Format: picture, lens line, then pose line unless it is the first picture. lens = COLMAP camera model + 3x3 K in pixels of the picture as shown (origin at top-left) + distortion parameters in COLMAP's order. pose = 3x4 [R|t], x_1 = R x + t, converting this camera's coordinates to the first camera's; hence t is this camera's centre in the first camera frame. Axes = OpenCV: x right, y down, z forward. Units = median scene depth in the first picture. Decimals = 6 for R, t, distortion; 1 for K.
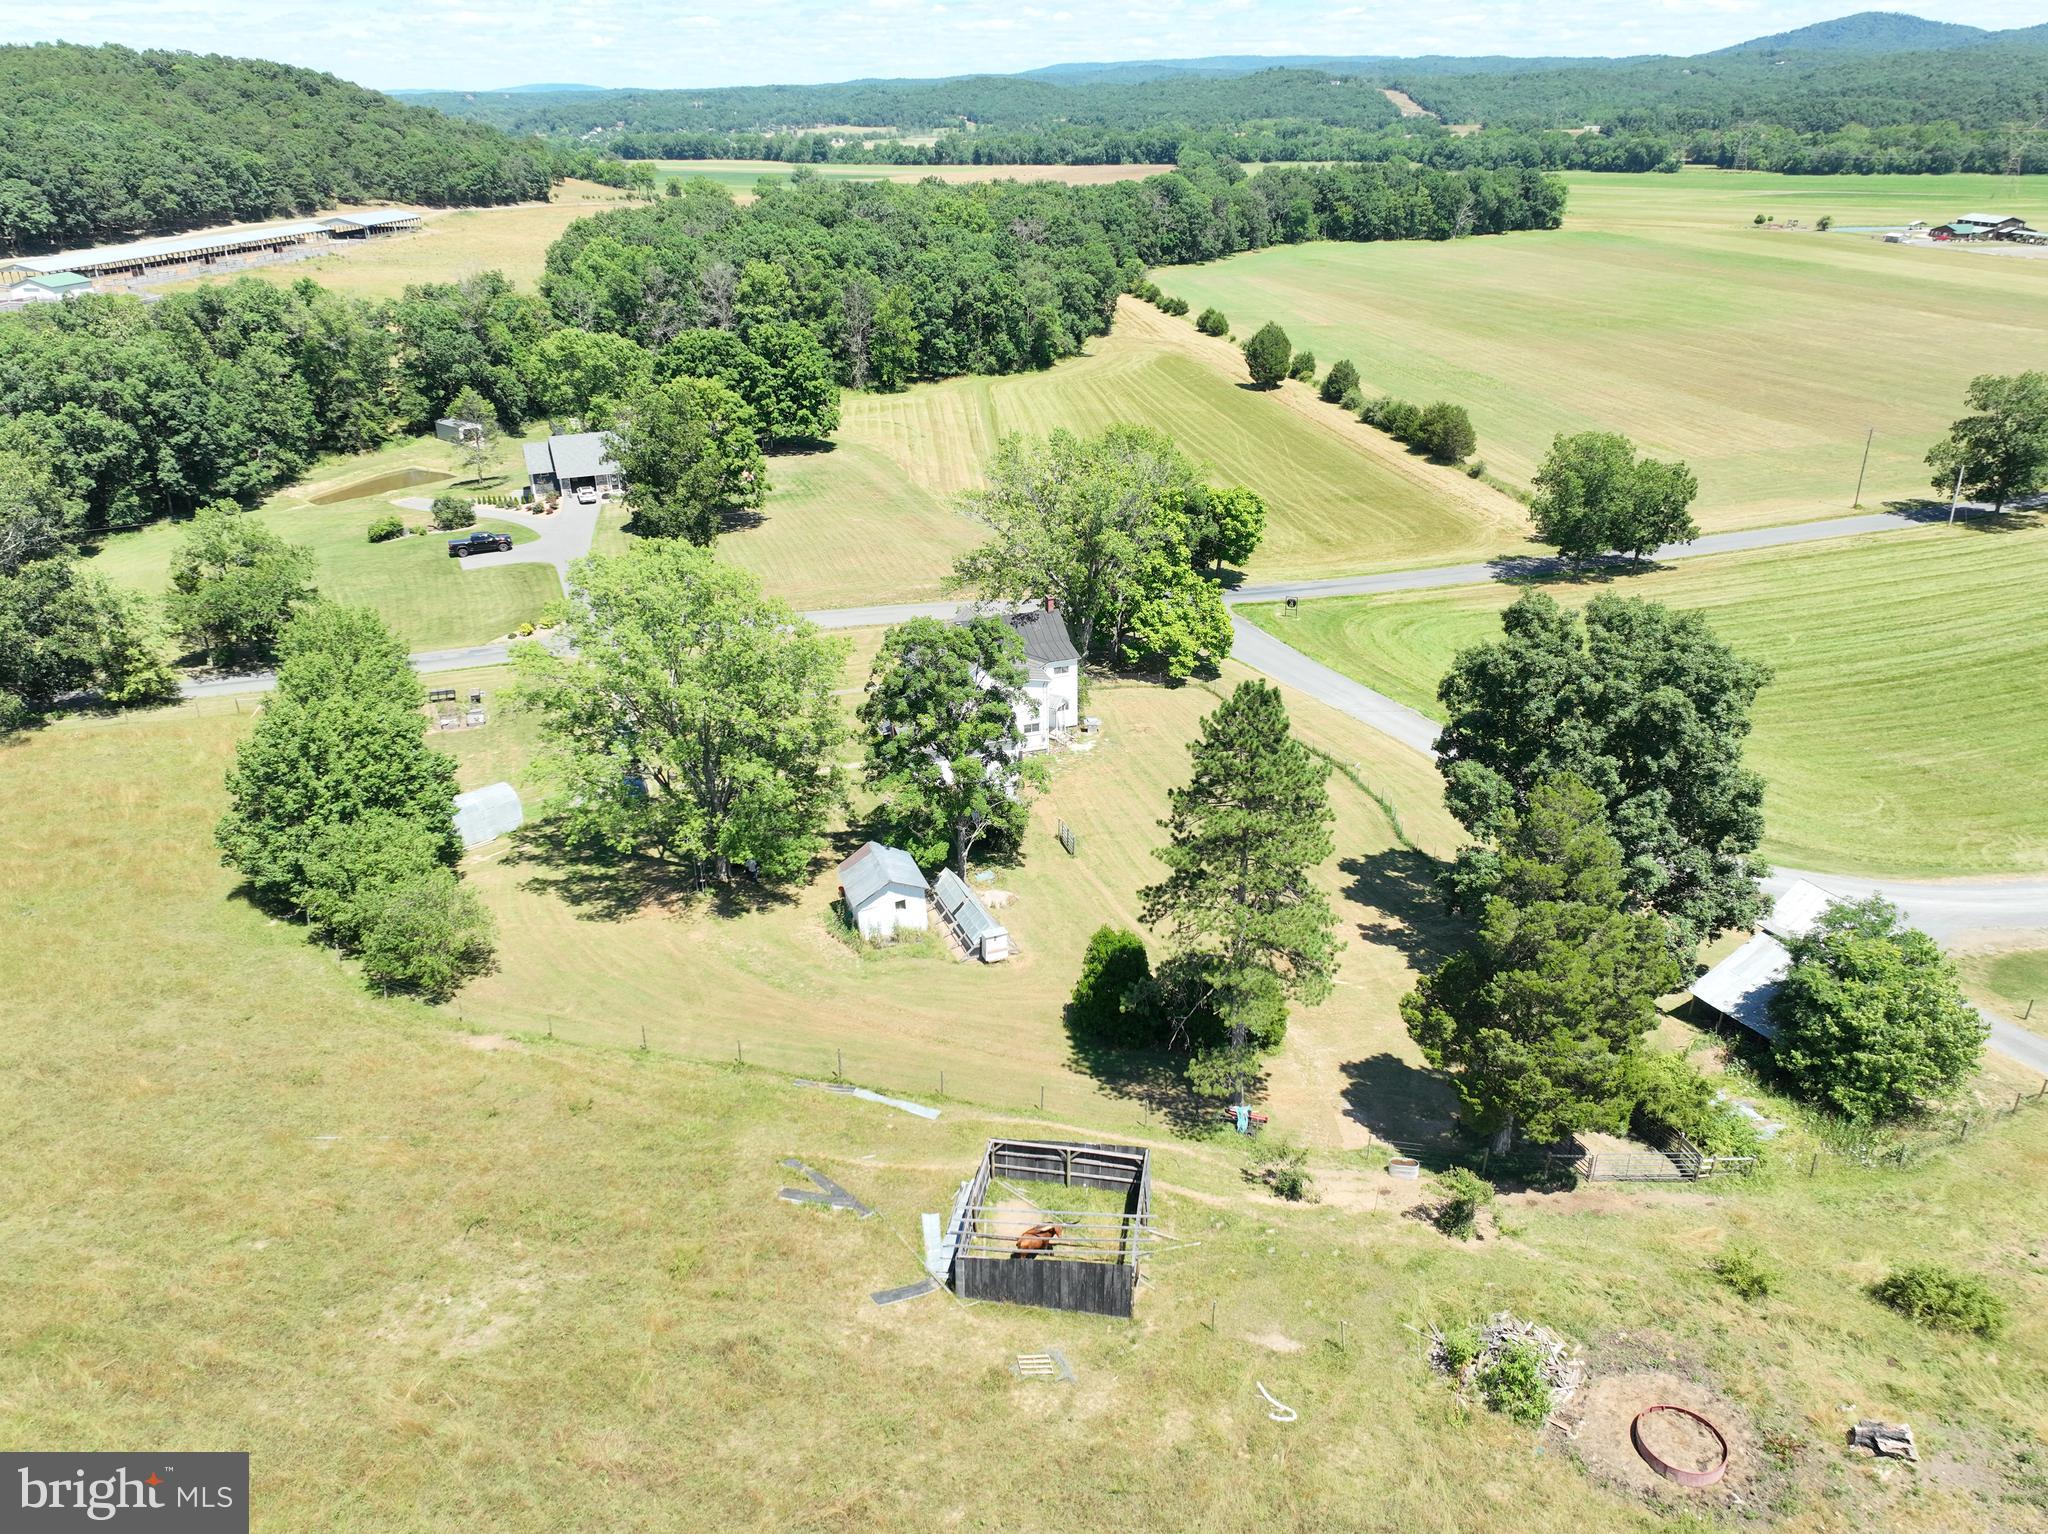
lens RADIAL K [[1428.4, 0, 1031.6], [0, 1428.4, 762.7], [0, 0, 1]] dist [0.008358, 0.001161]
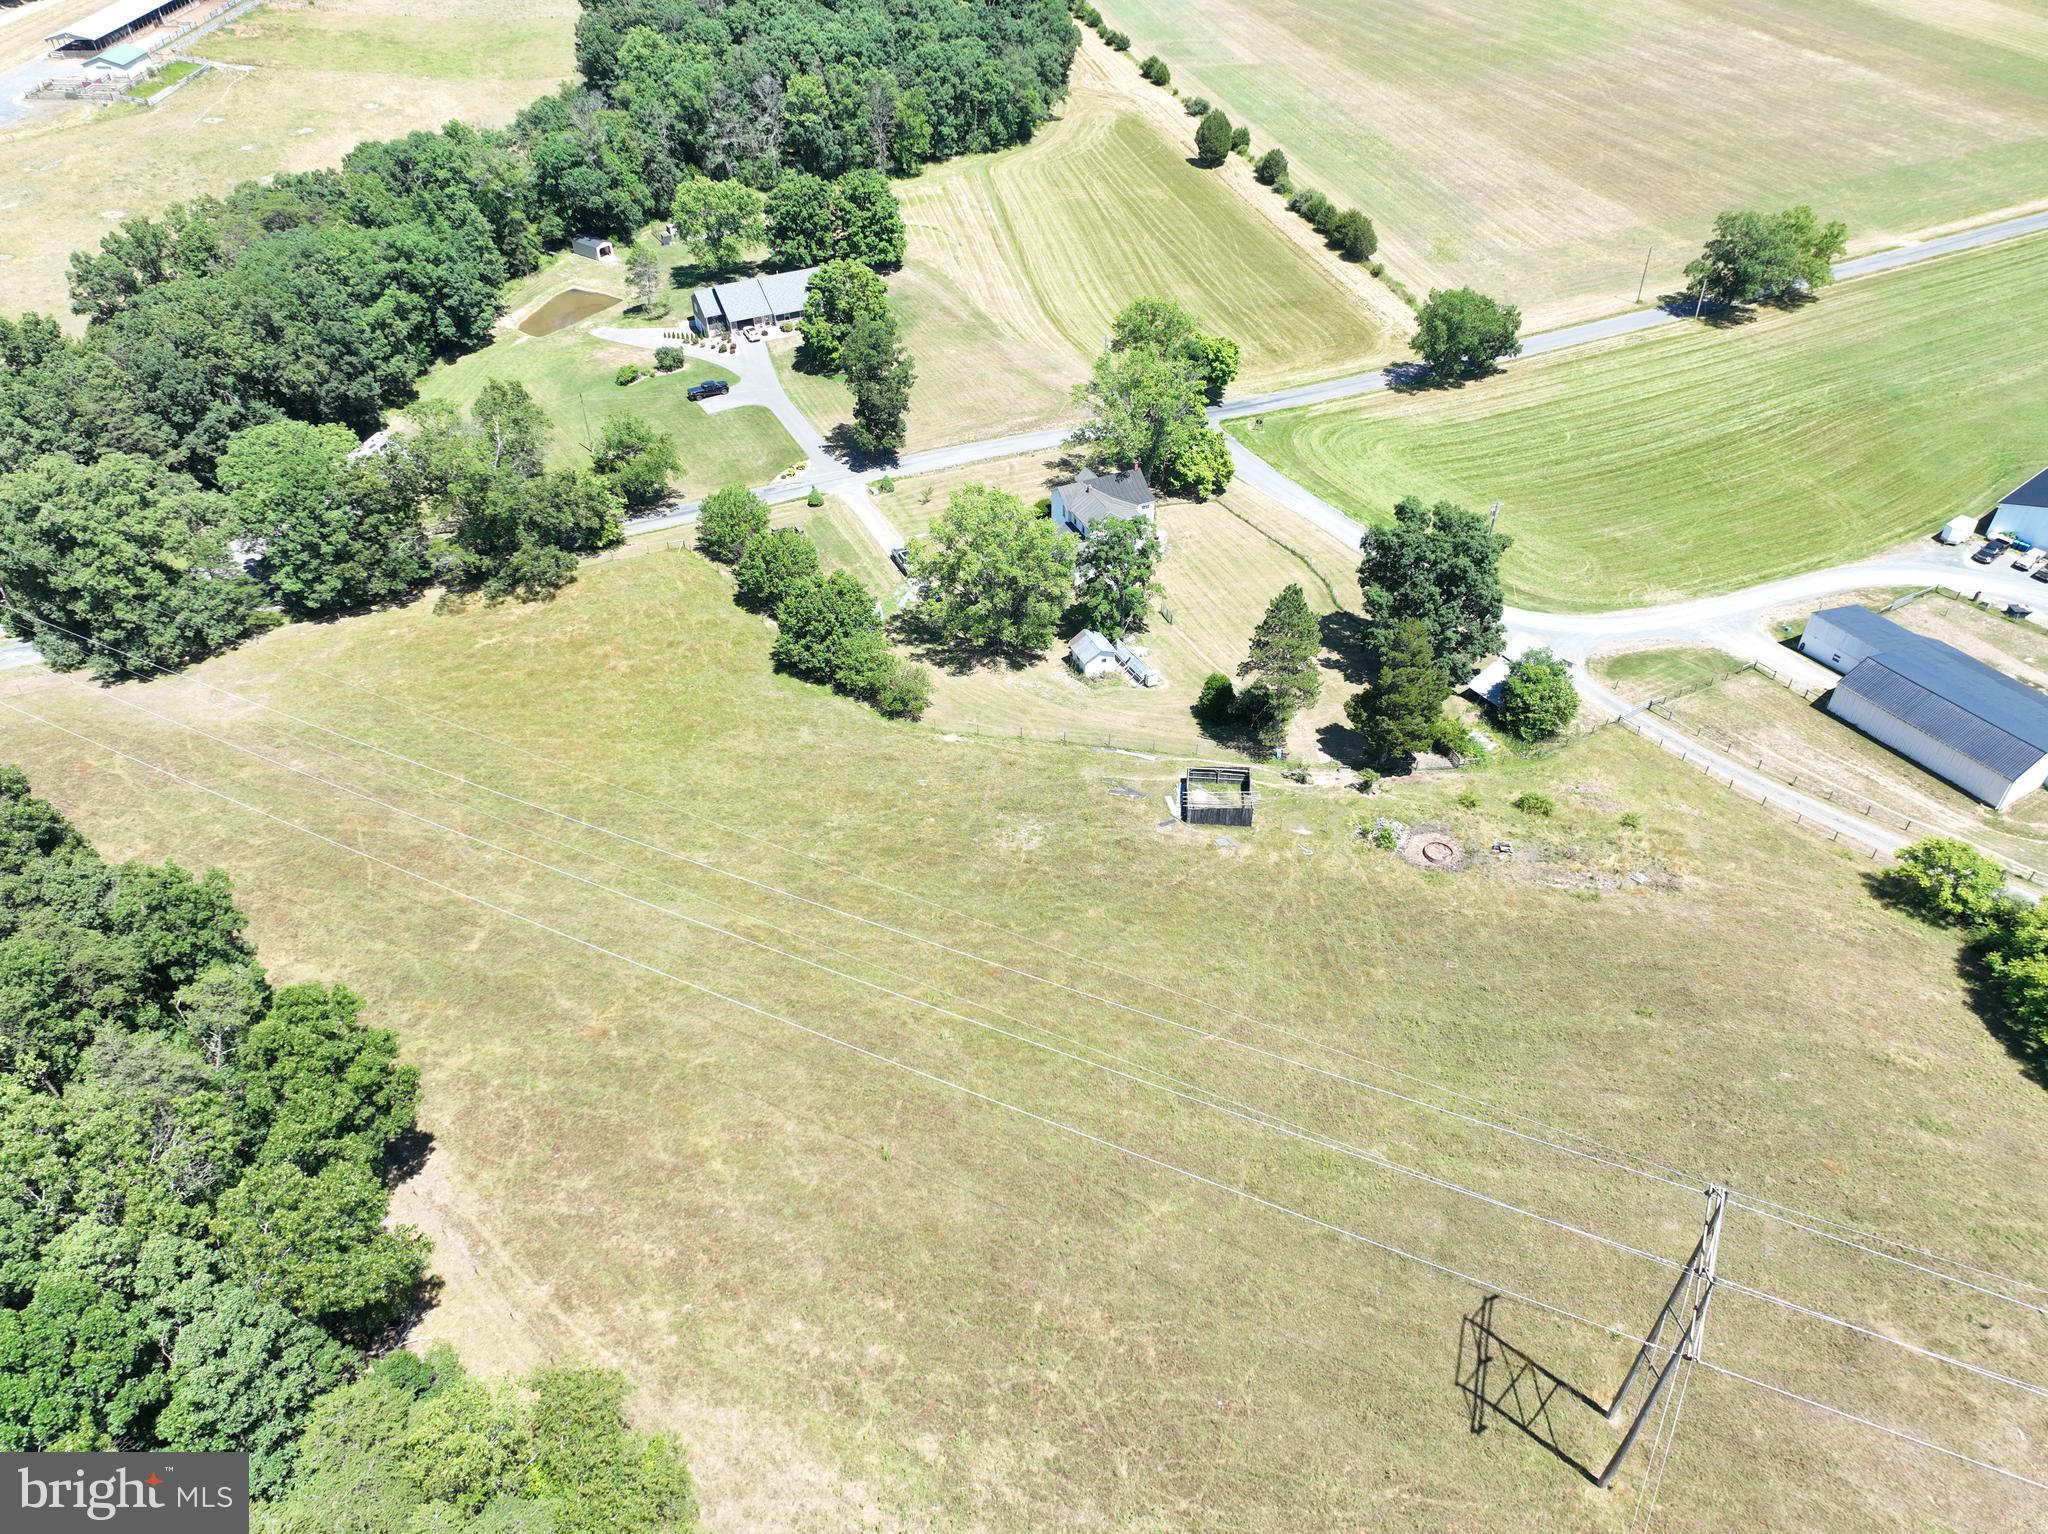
lens RADIAL K [[1428.4, 0, 1031.6], [0, 1428.4, 762.7], [0, 0, 1]] dist [0.008358, 0.001161]
pose [[0.996149, -0.052608, 0.070137, -0.362763], [0.032651, 0.965028, 0.260104, -0.312823], [-0.081368, -0.256812, 0.963030, -1.072863]]
